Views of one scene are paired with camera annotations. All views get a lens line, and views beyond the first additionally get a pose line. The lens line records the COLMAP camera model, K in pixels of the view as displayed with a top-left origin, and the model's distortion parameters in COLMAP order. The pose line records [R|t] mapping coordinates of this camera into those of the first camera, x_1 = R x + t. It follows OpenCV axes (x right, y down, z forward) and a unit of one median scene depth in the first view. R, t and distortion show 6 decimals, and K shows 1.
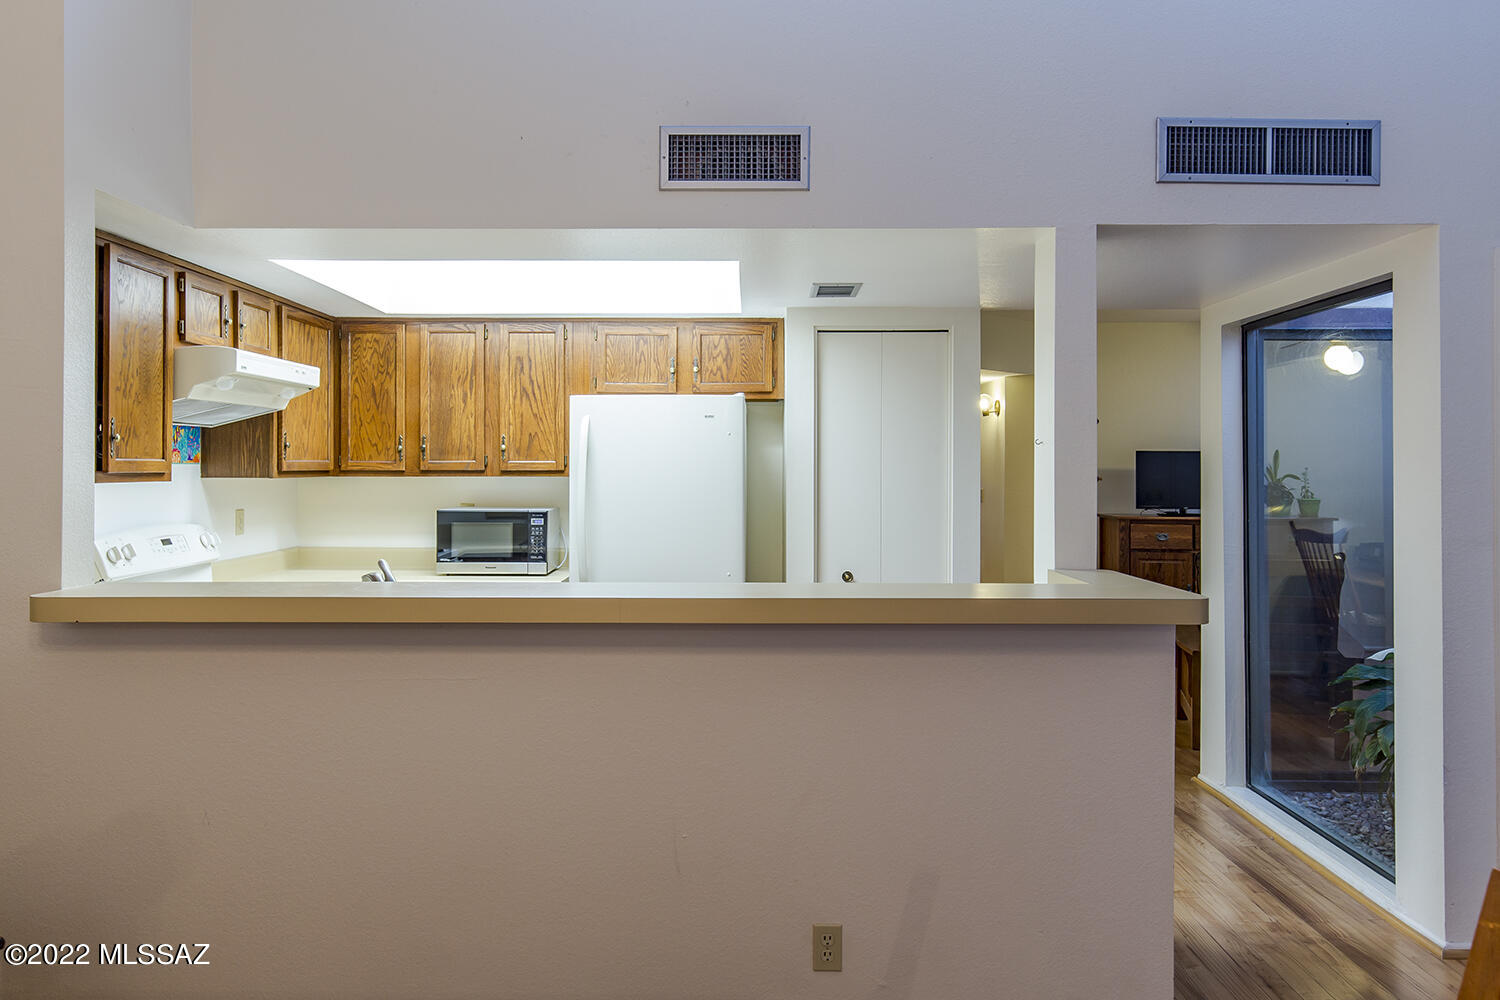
lens RADIAL K [[1011.2, 0, 713.3], [0, 1011.2, 462.8], [0, 0, 1]] dist [0.012491, 0.000910]
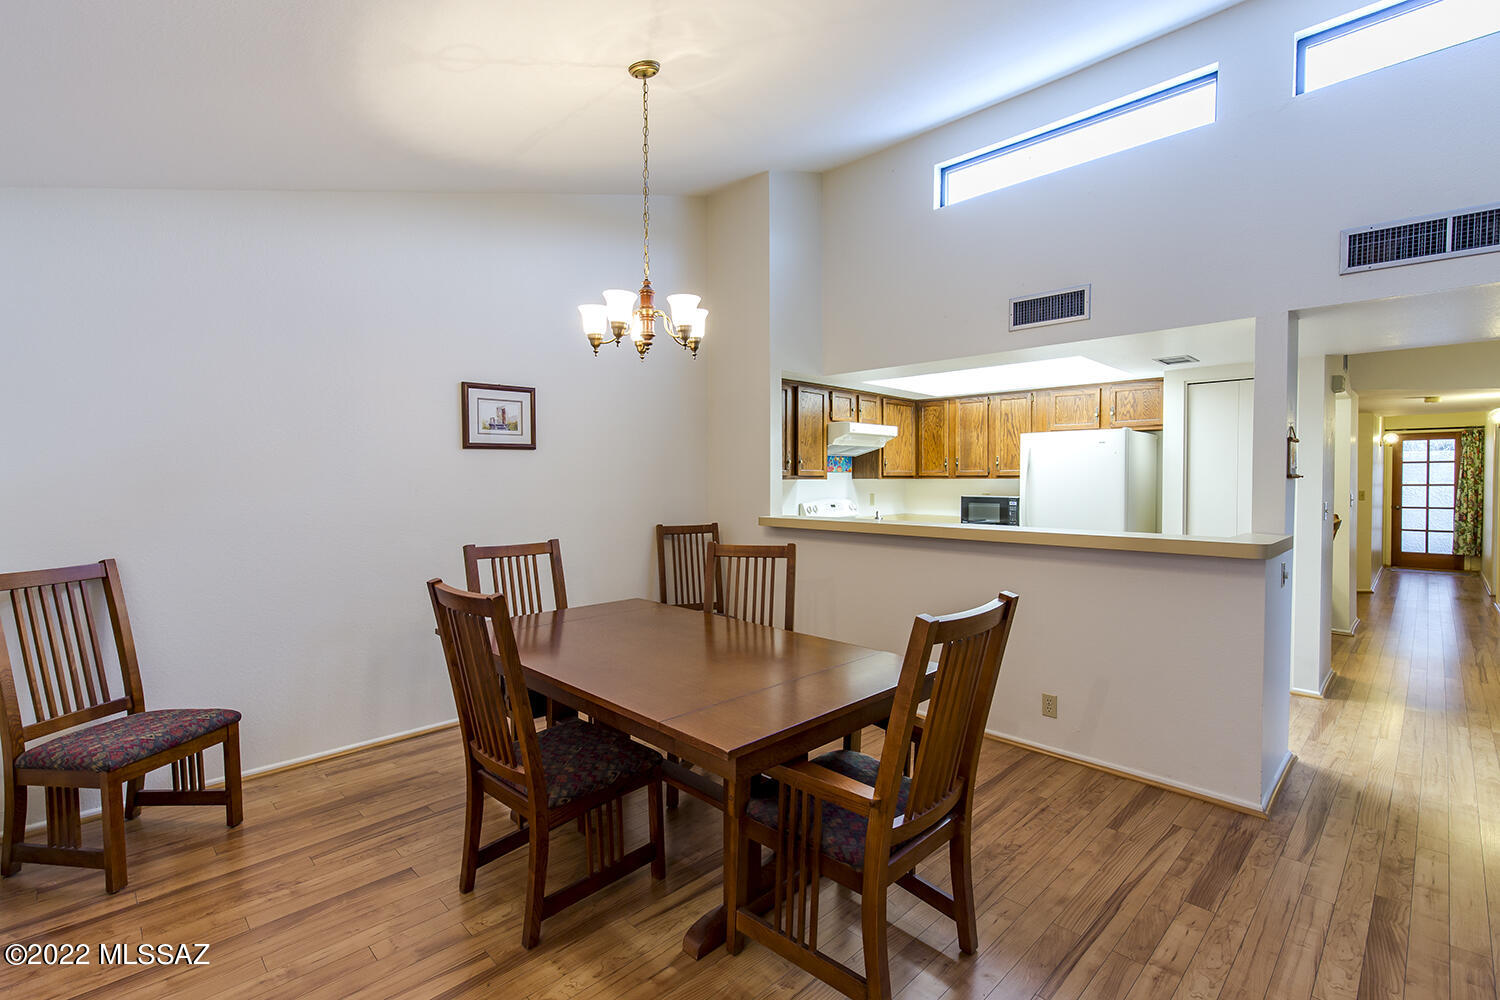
lens RADIAL K [[687.0, 0, 749.4], [0, 687.0, 502.4], [0, 0, 1]] dist [0.010208, -0.000322]
pose [[0.718760, 0.022358, -0.694899, 0.360633], [0.002806, 0.999381, 0.035057, 0.012001], [0.695253, -0.027148, 0.718252, -0.229619]]
